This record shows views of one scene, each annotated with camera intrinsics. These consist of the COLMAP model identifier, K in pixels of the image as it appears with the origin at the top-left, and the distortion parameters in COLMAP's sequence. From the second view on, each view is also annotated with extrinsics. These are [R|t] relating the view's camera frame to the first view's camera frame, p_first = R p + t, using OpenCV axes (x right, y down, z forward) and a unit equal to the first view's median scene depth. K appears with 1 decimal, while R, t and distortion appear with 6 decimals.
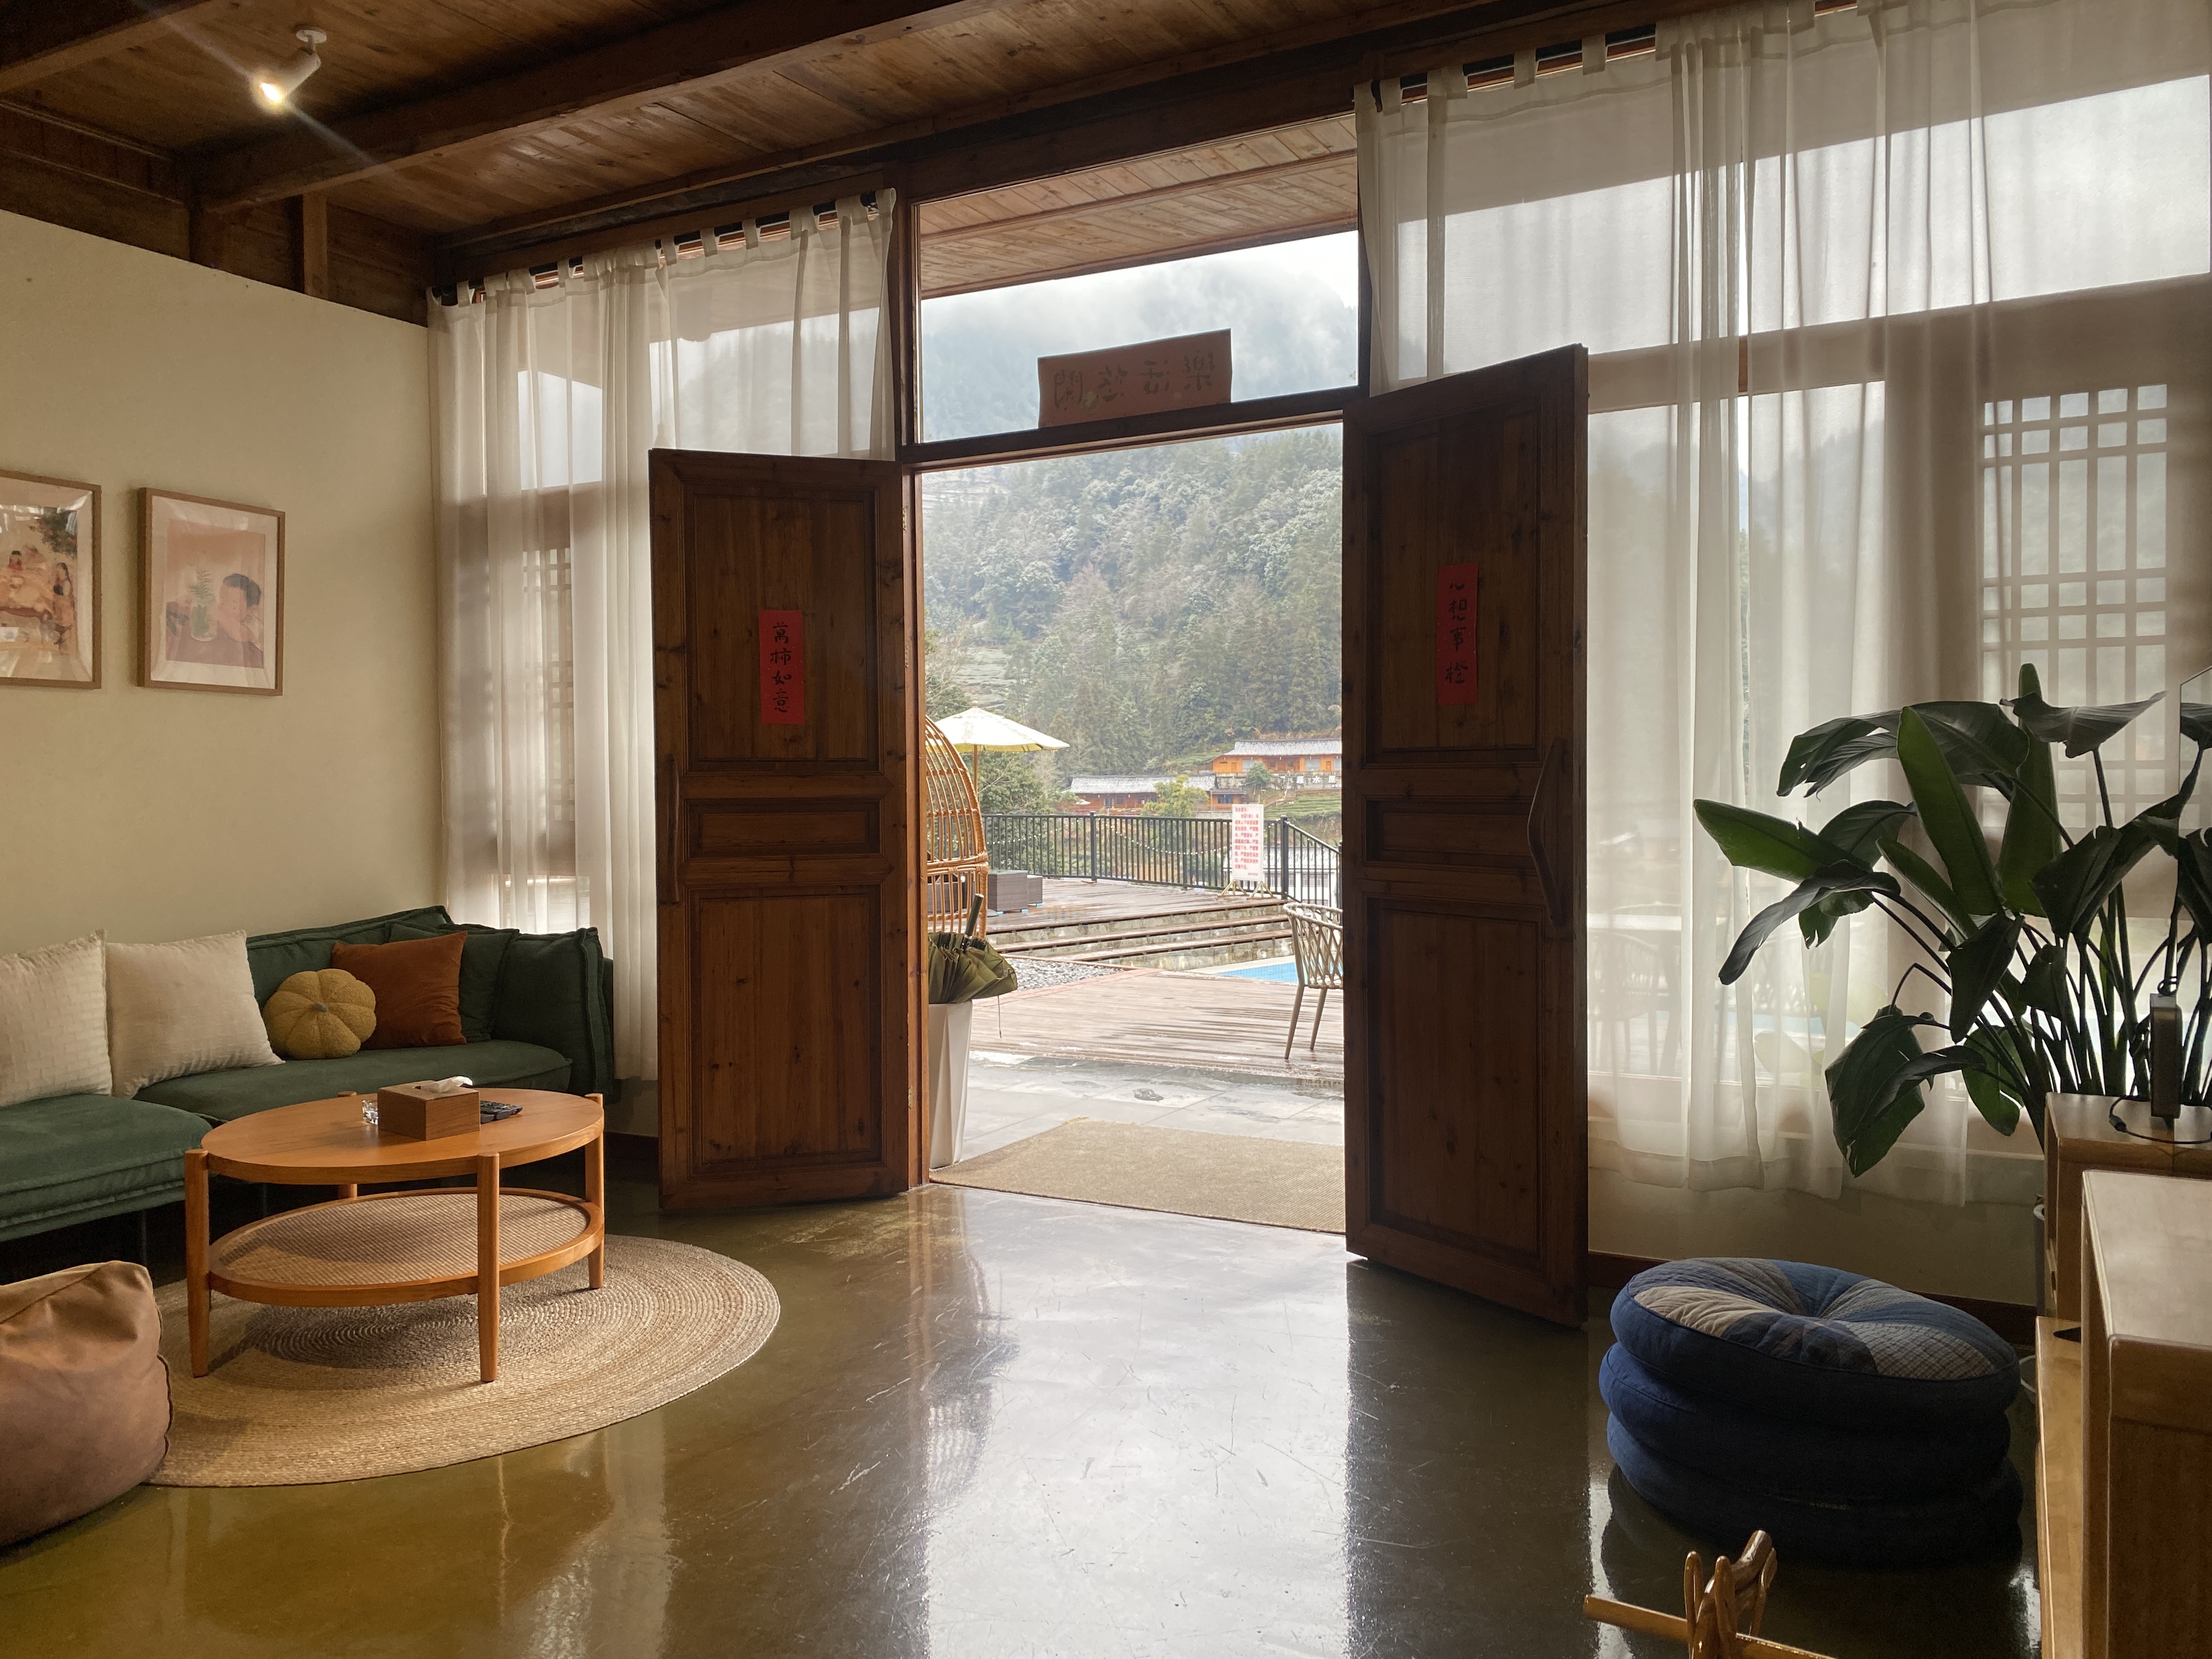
lens RADIAL K [[1682.2, 0, 1106.7], [0, 1682.2, 841.2], [0, 0, 1]] dist [-0.005665, -0.007463]
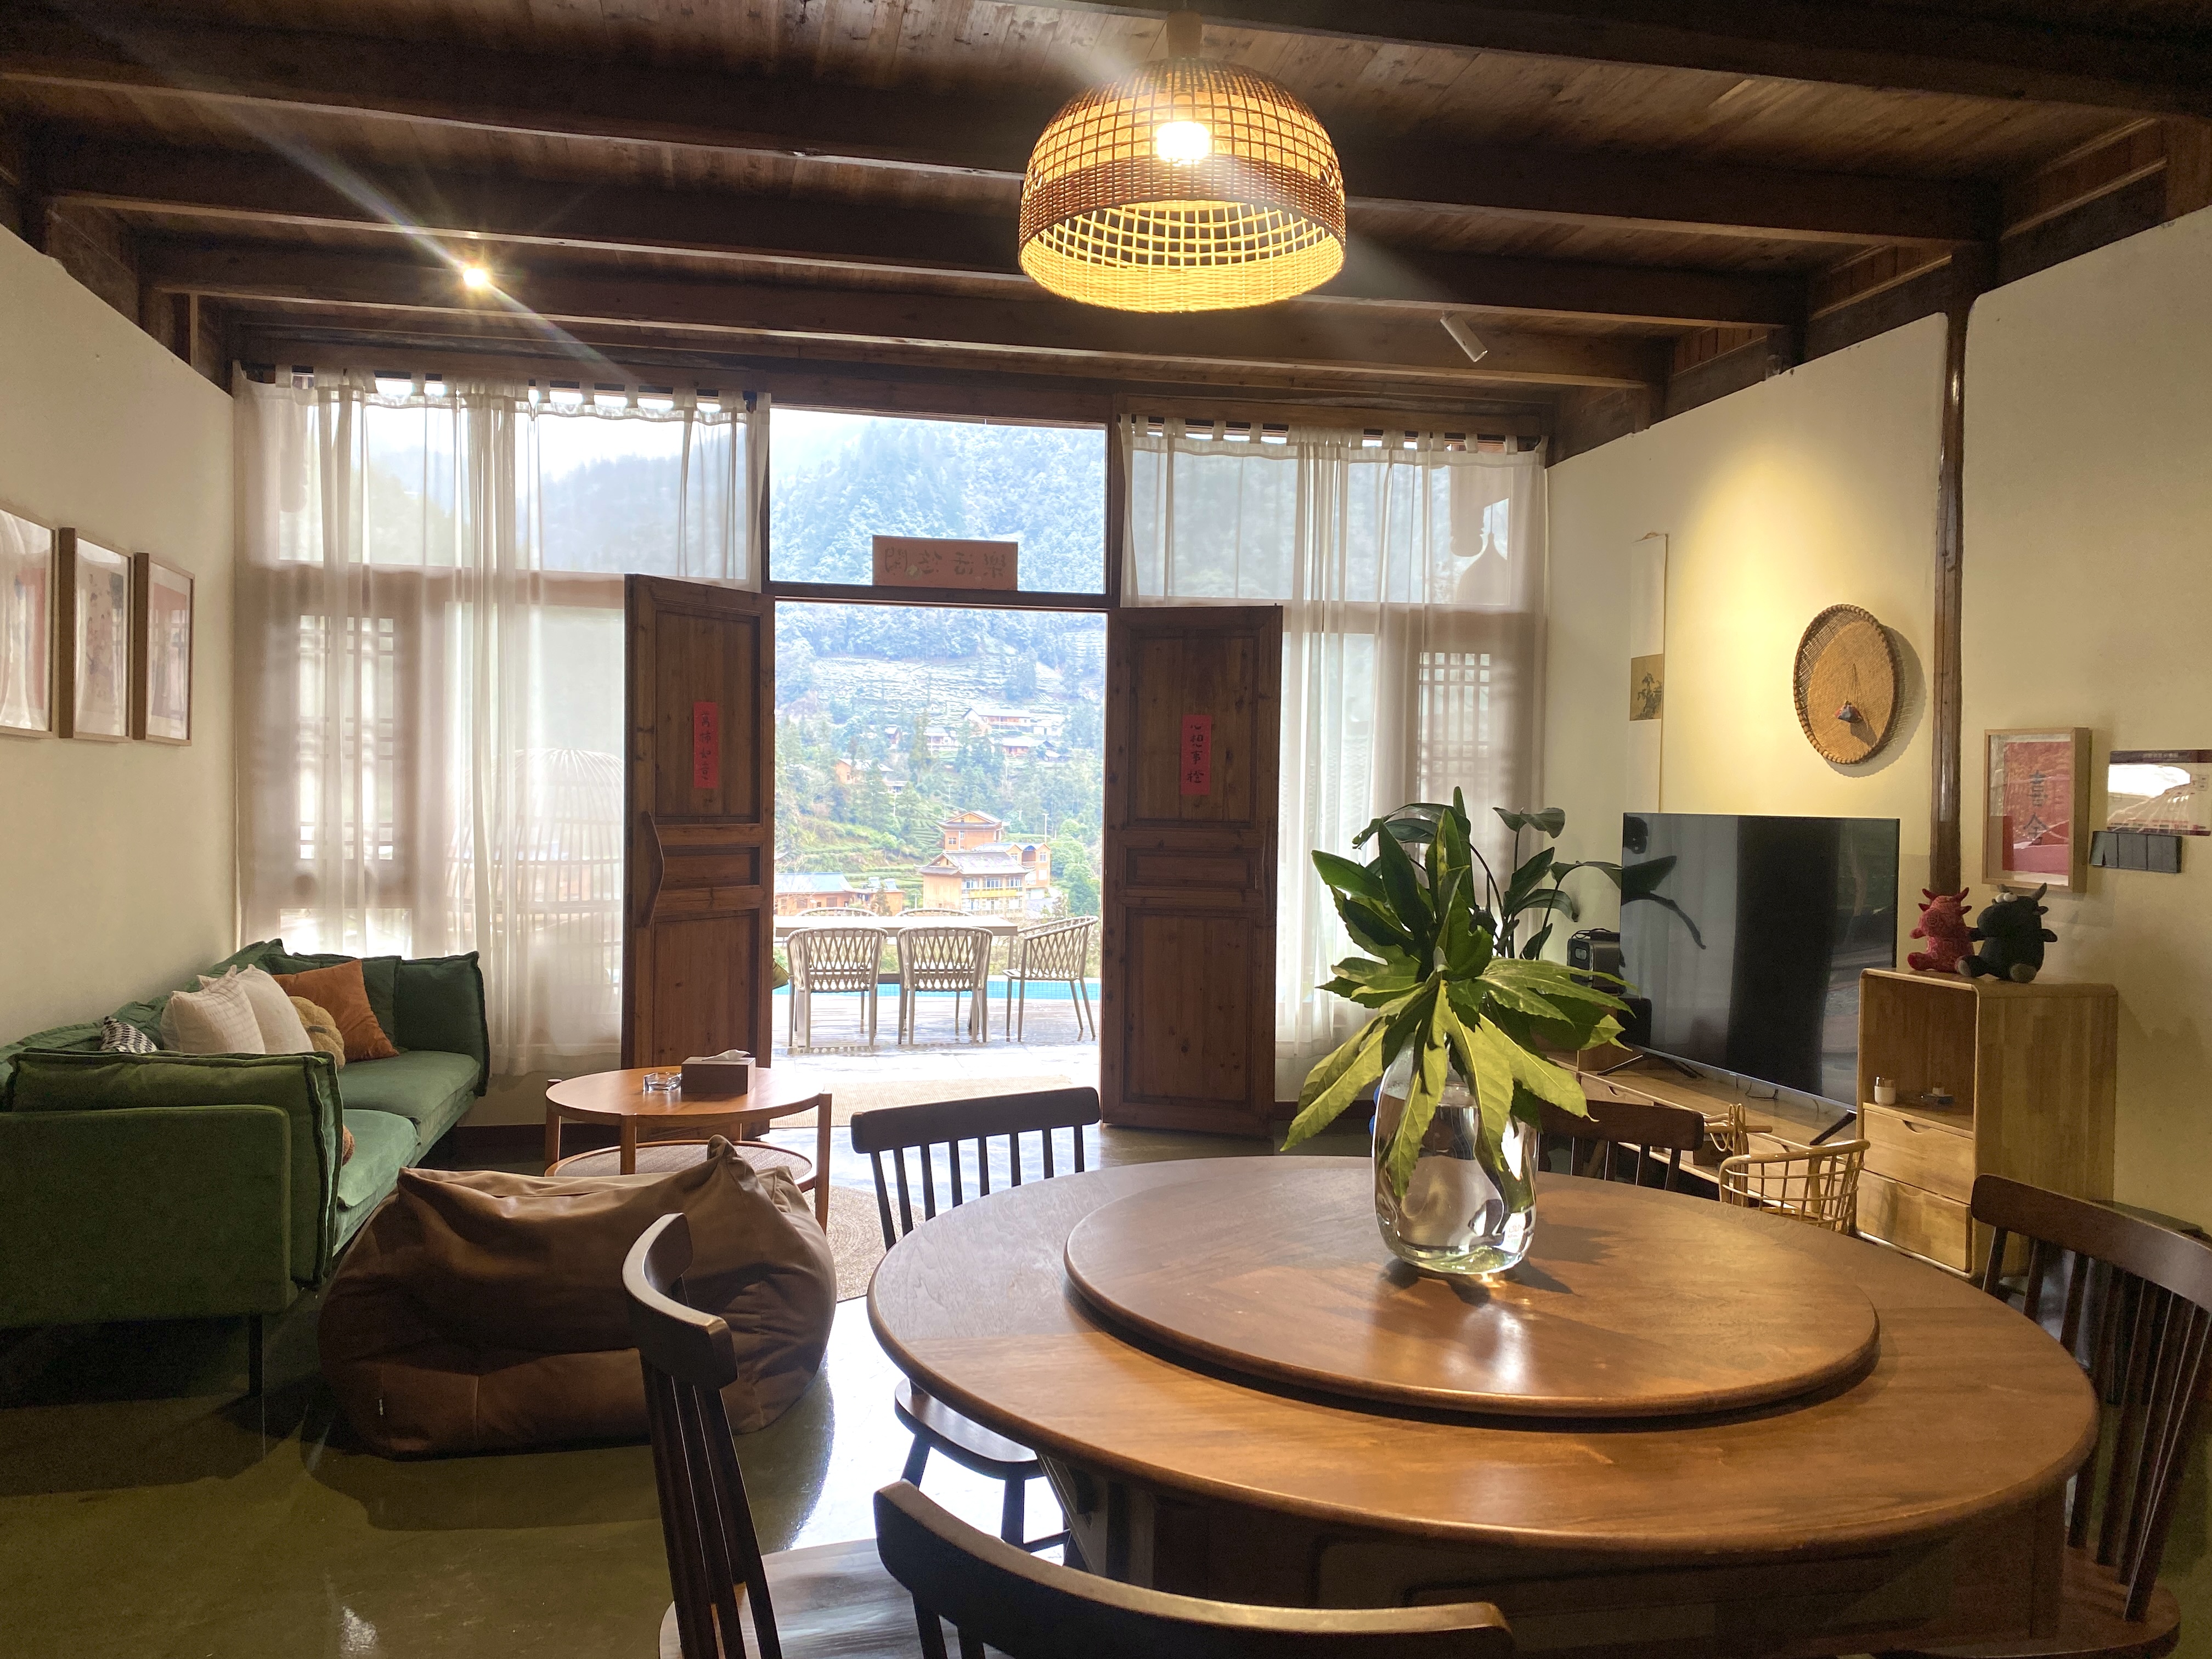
lens RADIAL K [[1640.2, 0, 1103.6], [0, 1640.2, 873.9], [0, 0, 1]] dist [0.004568, -0.001753]
pose [[0.753436, -0.016260, 0.657320, -0.825276], [0.002482, 0.999757, 0.021886, -0.030909], [-0.657517, -0.014858, 0.753293, -0.183998]]
